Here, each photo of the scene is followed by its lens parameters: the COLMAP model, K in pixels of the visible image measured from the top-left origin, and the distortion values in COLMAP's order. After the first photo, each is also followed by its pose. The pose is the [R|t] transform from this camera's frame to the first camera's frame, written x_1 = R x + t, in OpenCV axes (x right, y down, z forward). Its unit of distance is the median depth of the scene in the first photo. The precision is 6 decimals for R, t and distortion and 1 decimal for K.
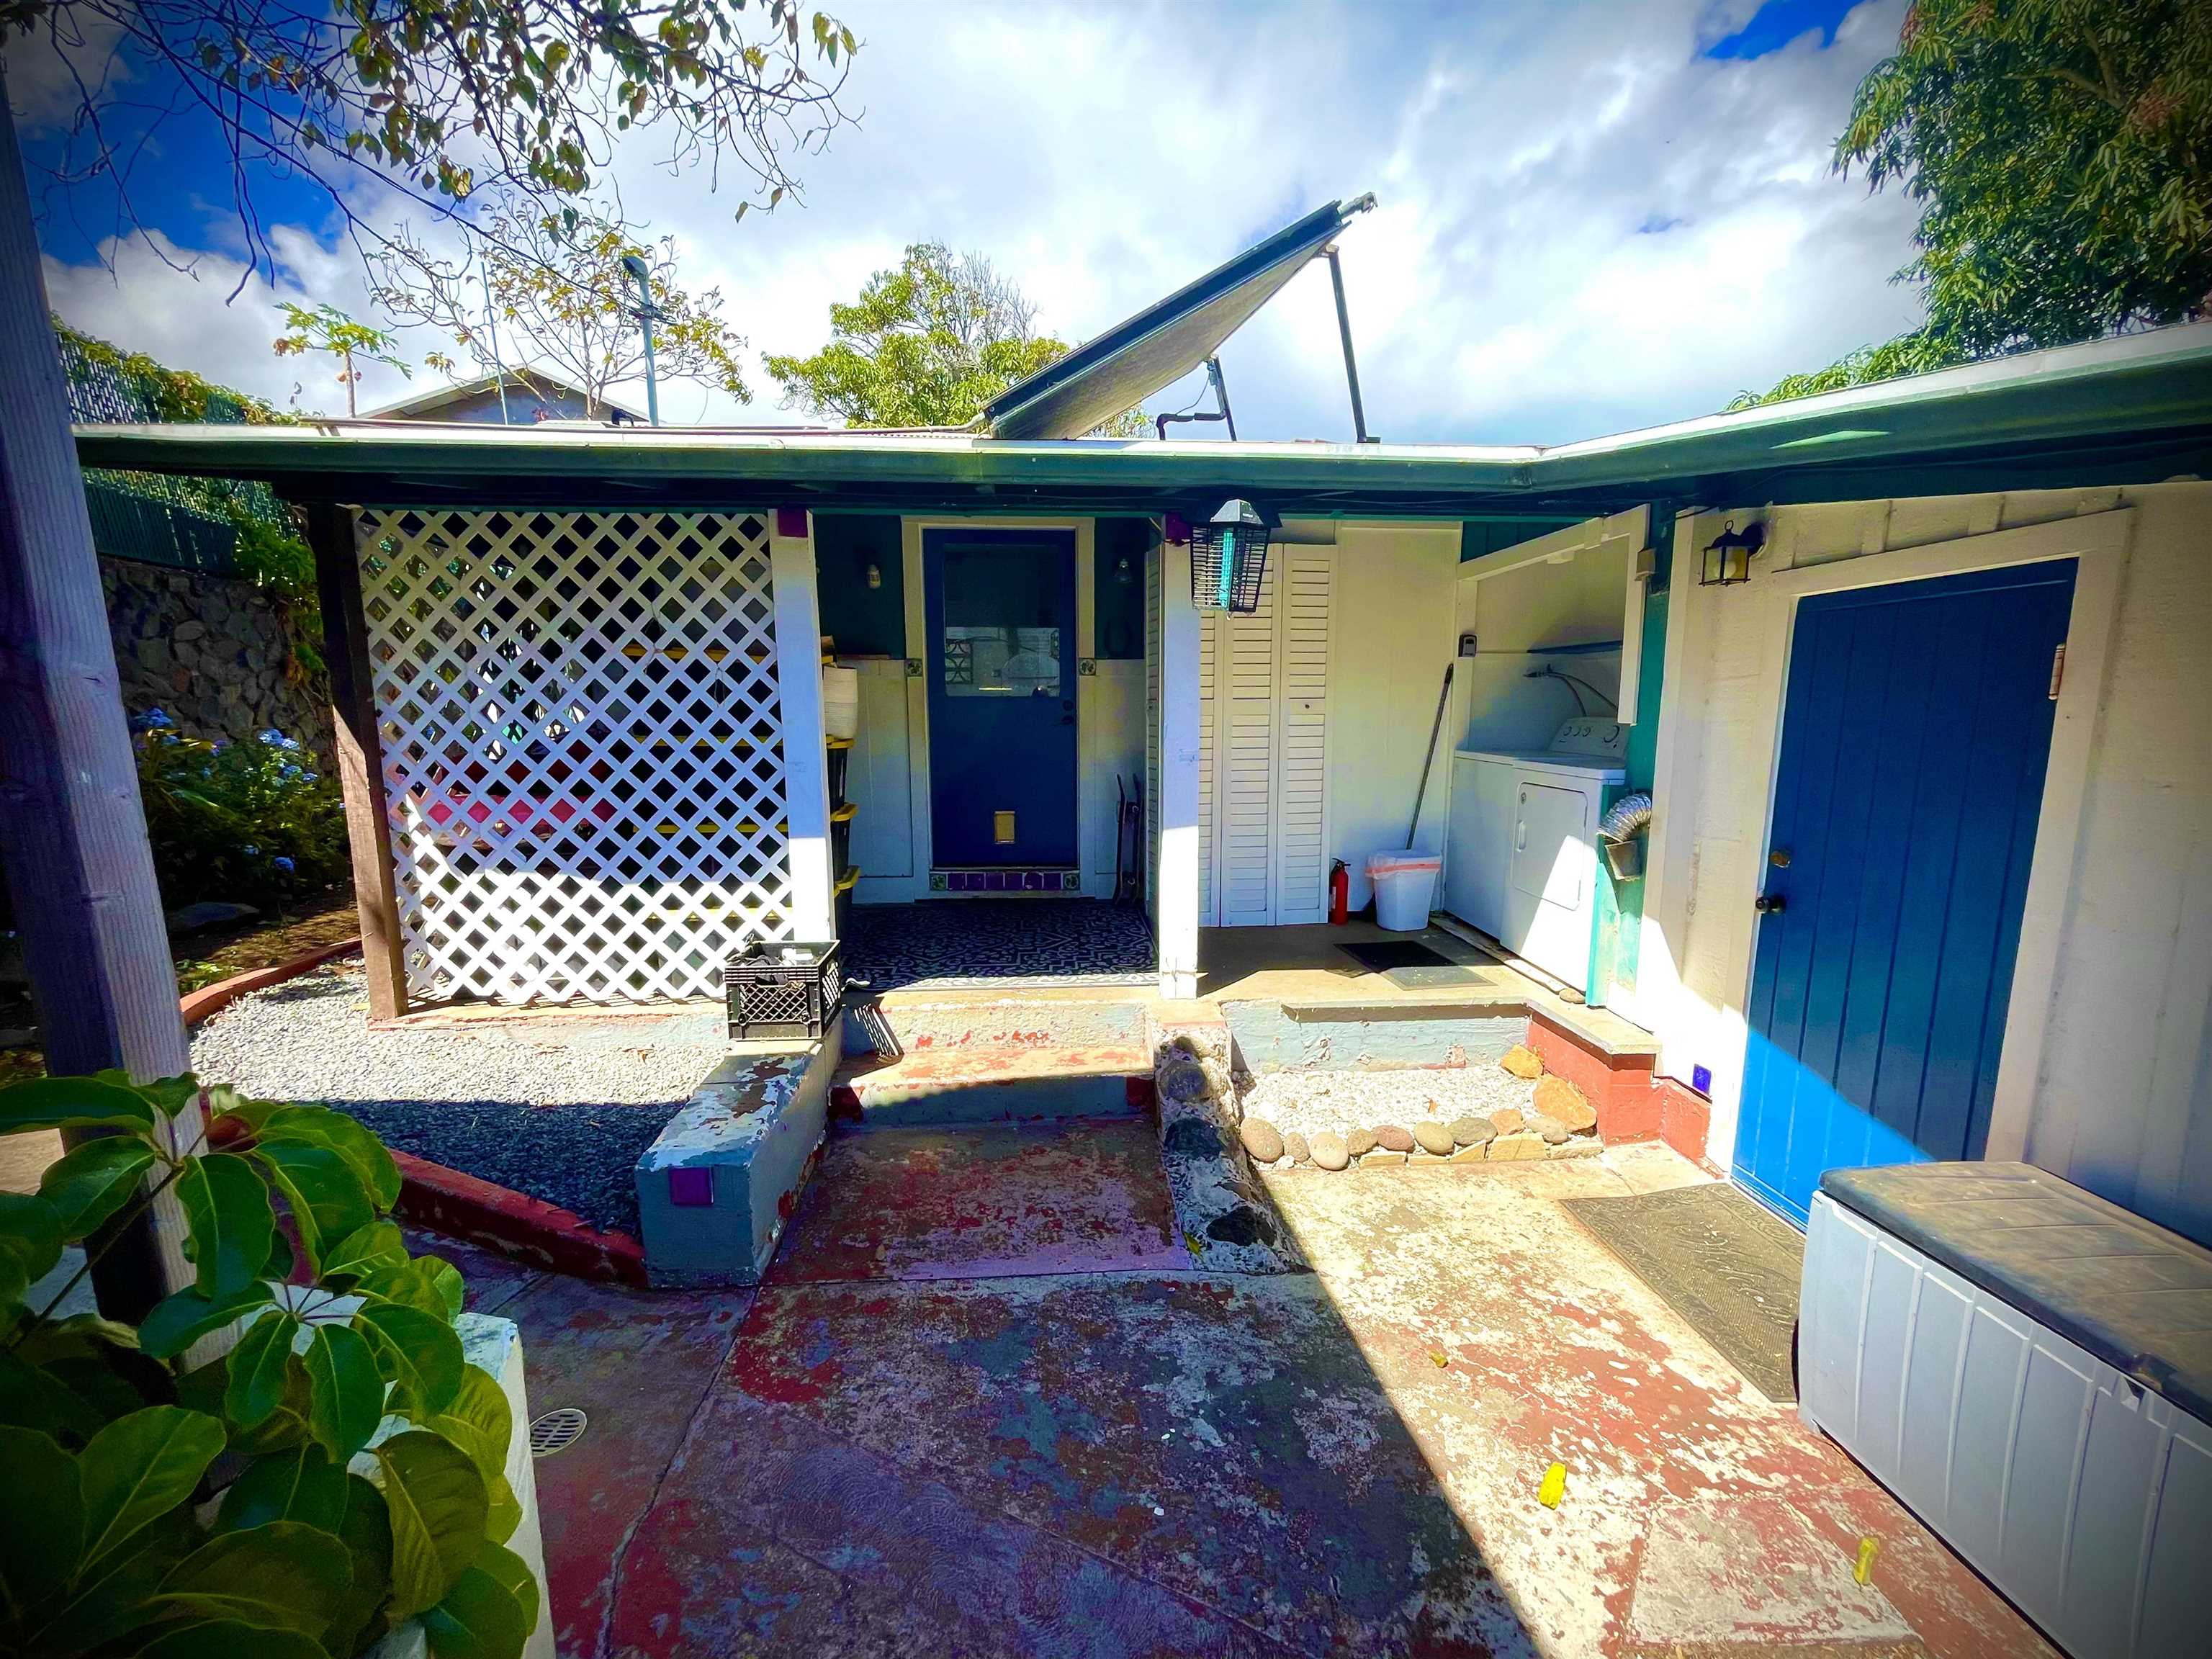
lens RADIAL K [[895.0, 0, 1099.2], [0, 895.0, 840.7], [0, 0, 1]] dist [-0.000358, 0.000855]
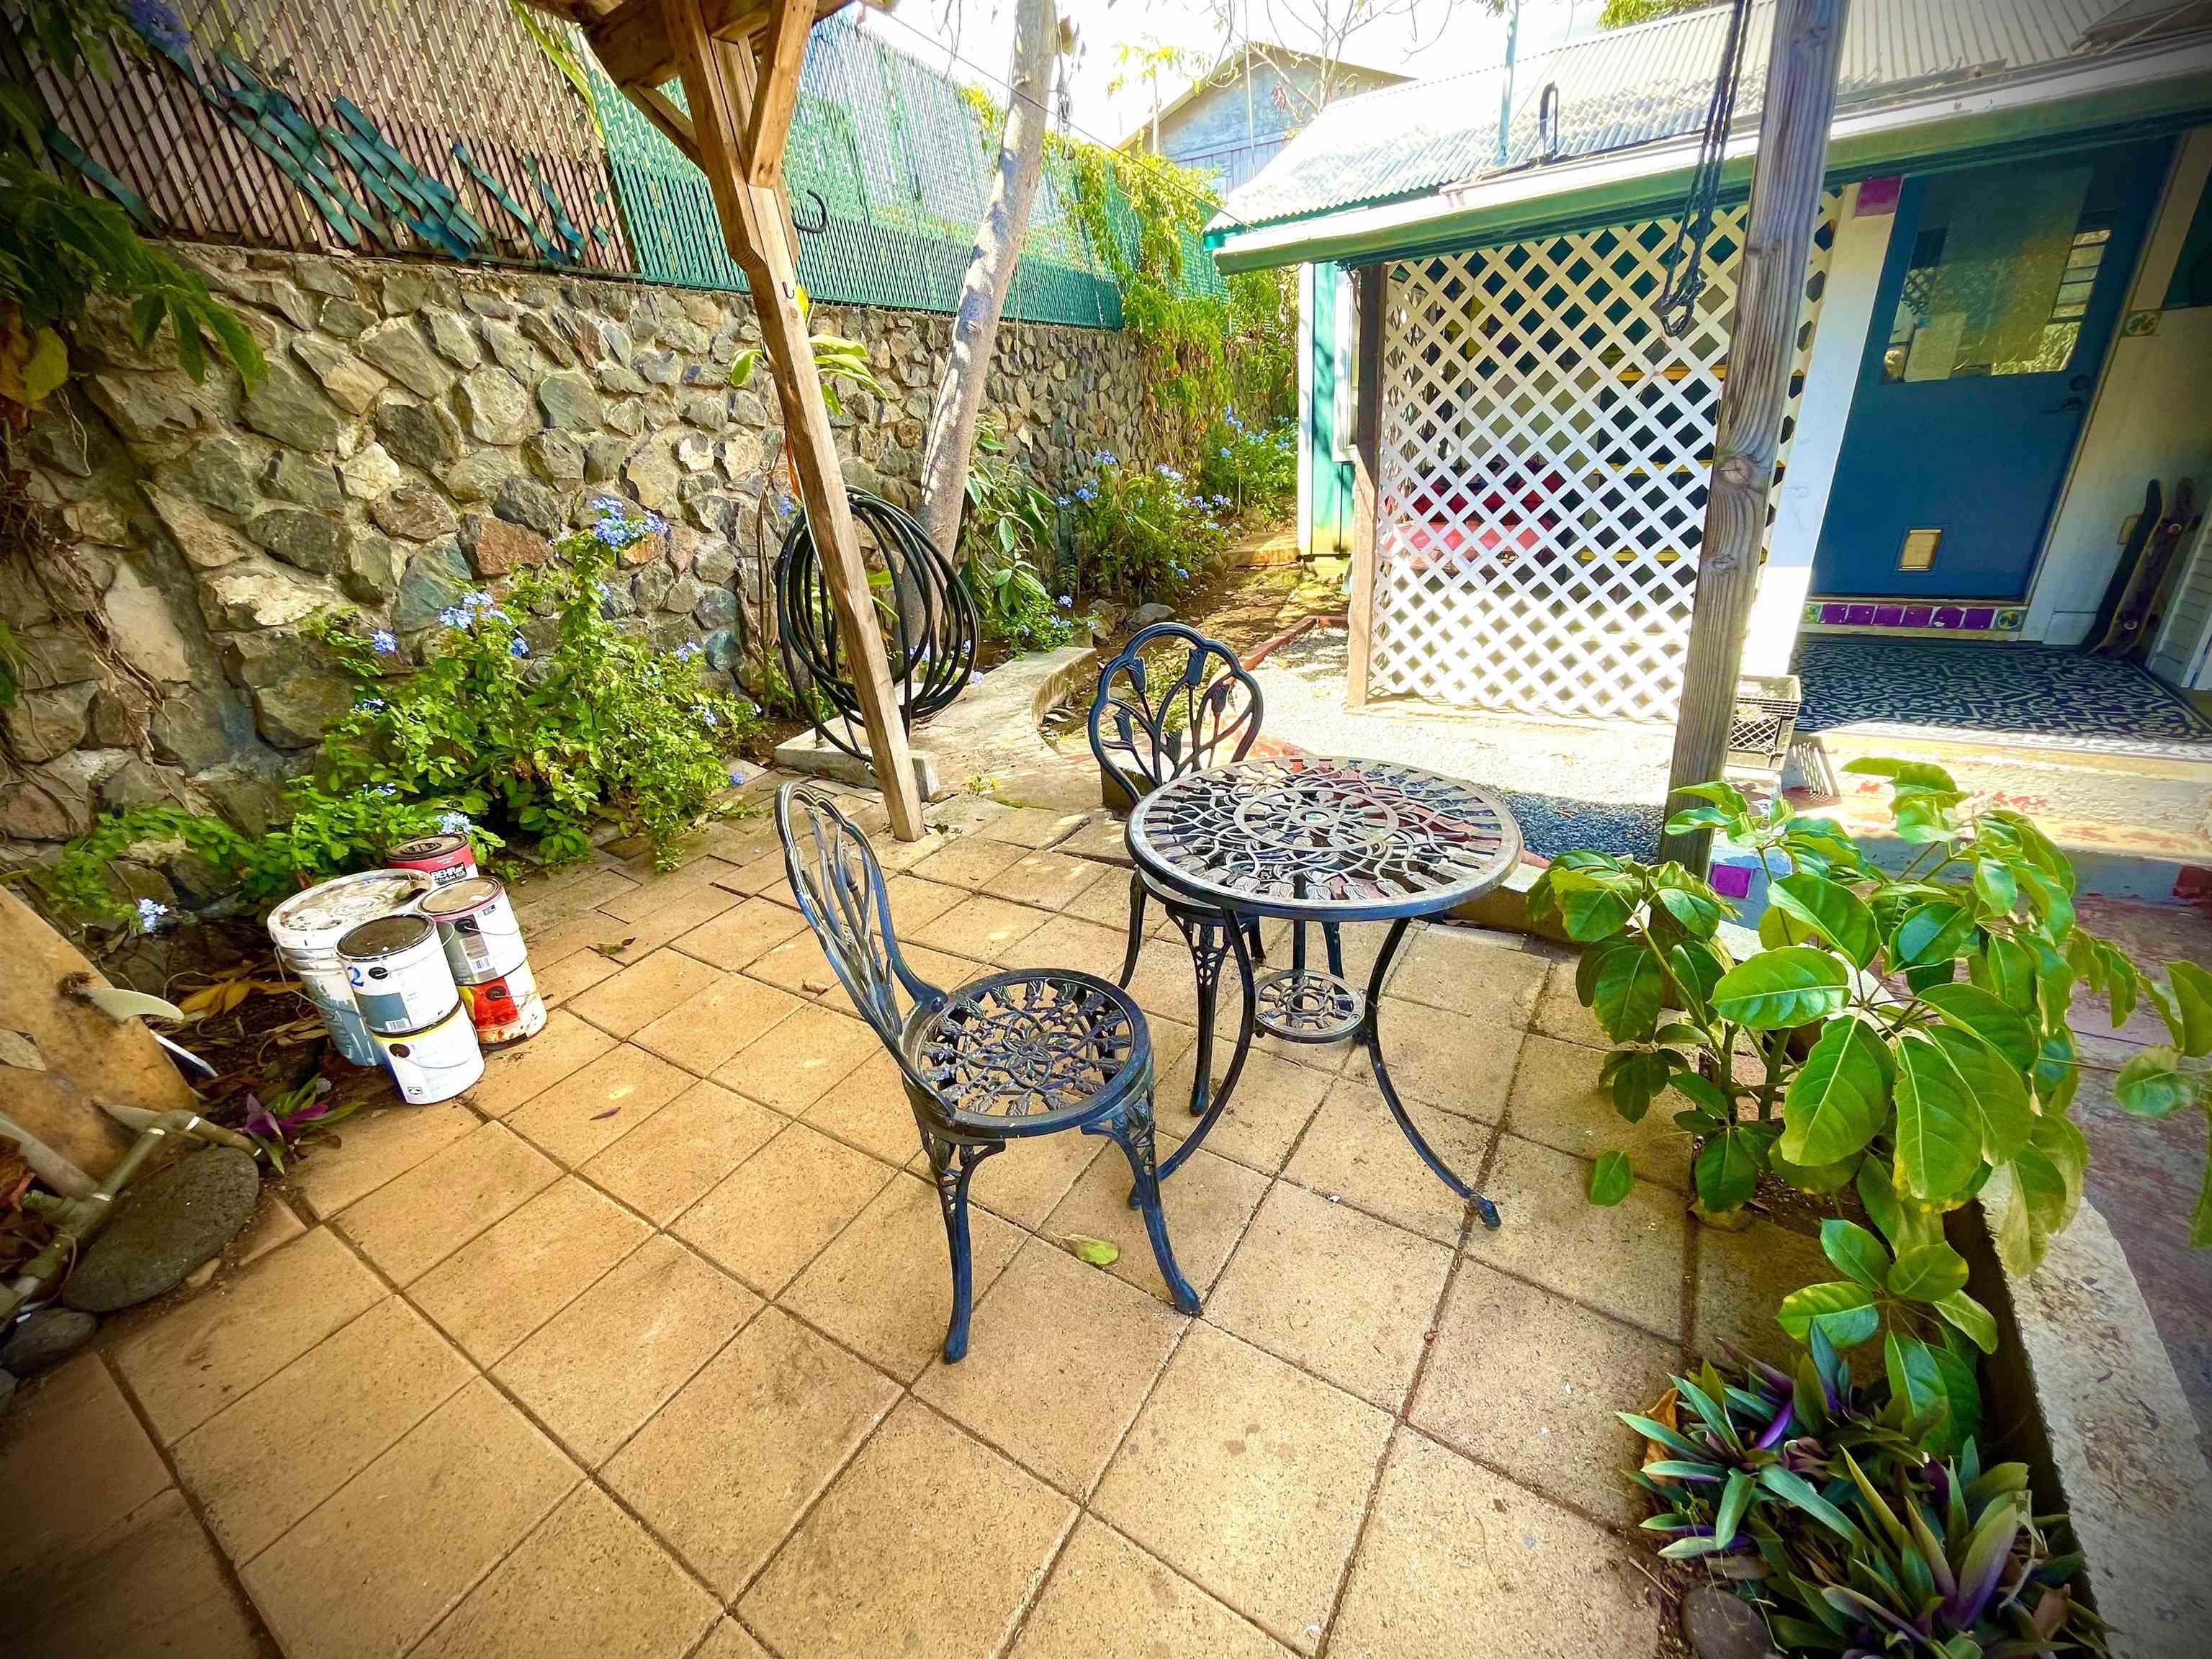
lens RADIAL K [[895.0, 0, 1111.5], [0, 895.0, 828.9], [0, 0, 1]] dist [-0.000358, 0.000855]
pose [[0.810696, 0.183525, -0.555959, -0.320365], [-0.008540, 0.953205, 0.302205, -0.020501], [0.585405, -0.240248, 0.774327, -0.255230]]
